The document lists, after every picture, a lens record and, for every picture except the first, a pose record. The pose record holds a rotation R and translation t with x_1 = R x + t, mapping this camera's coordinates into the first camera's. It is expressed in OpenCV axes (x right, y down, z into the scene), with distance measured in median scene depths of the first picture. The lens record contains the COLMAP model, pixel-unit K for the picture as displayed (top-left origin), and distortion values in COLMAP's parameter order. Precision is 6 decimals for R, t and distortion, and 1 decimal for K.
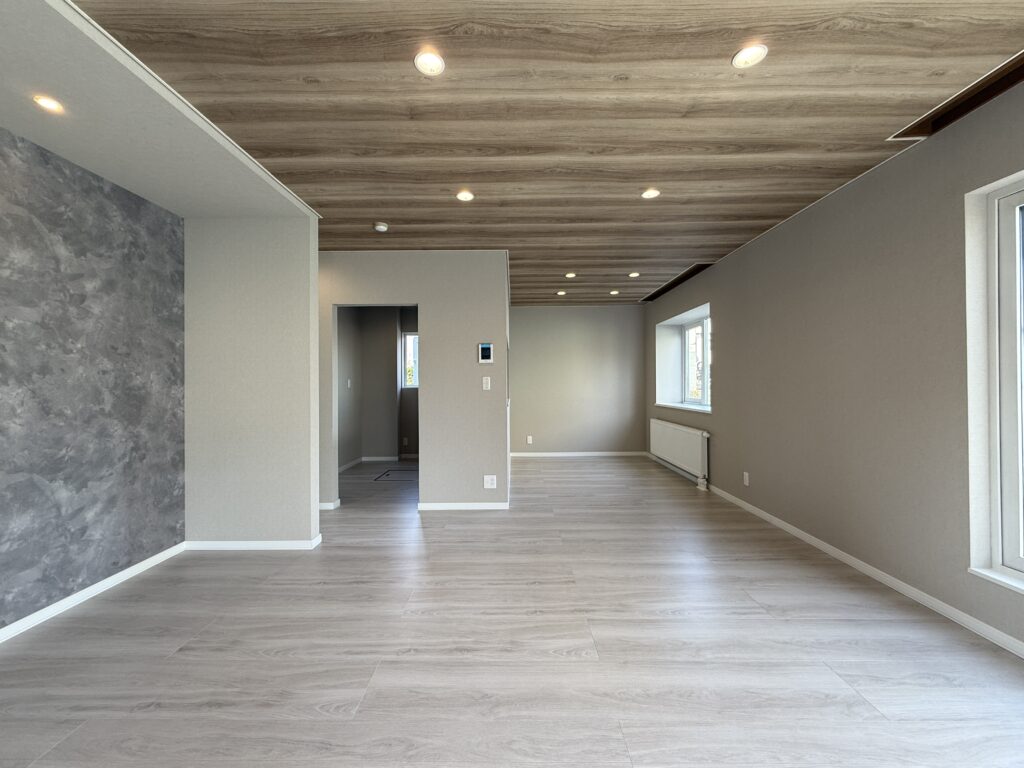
lens RADIAL K [[410.9, 0, 509.6], [0, 410.9, 381.7], [0, 0, 1]] dist [-0.000703, 0.000586]
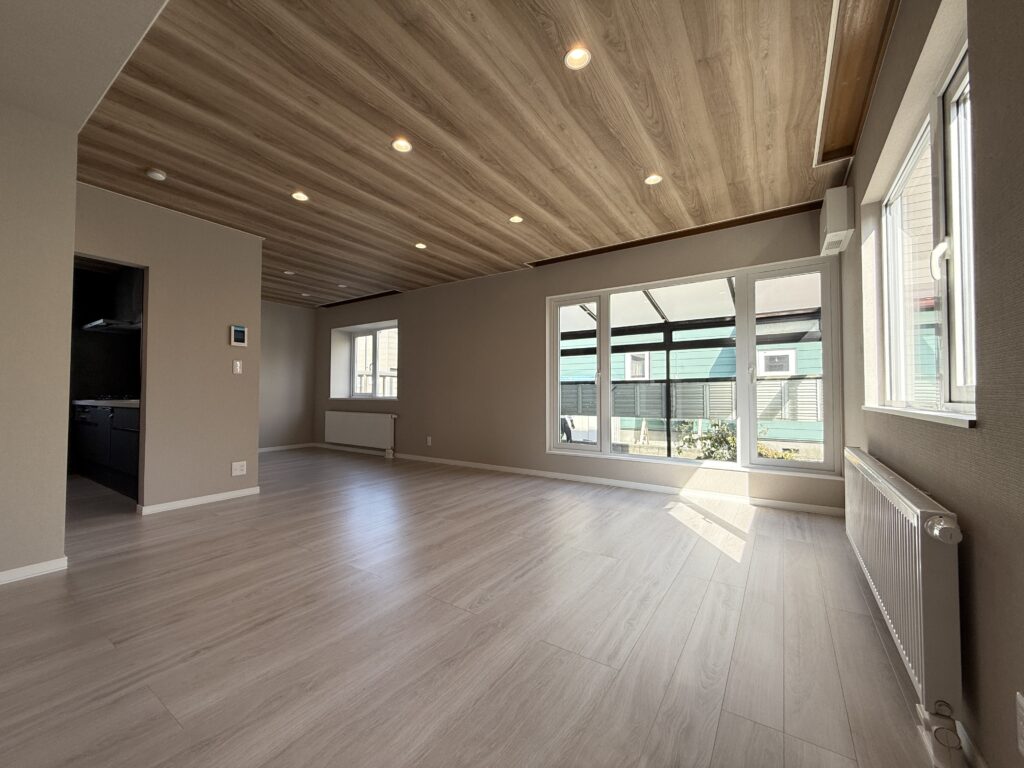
lens RADIAL K [[411.1, 0, 512.0], [0, 411.1, 384.0], [0, 0, 1]] dist [0.010689, 0.000435]
pose [[0.543666, 0.028812, 0.838807, -0.648575], [-0.012151, 0.999576, -0.026458, 0.076561], [-0.839214, 0.004193, 0.543785, -0.092223]]
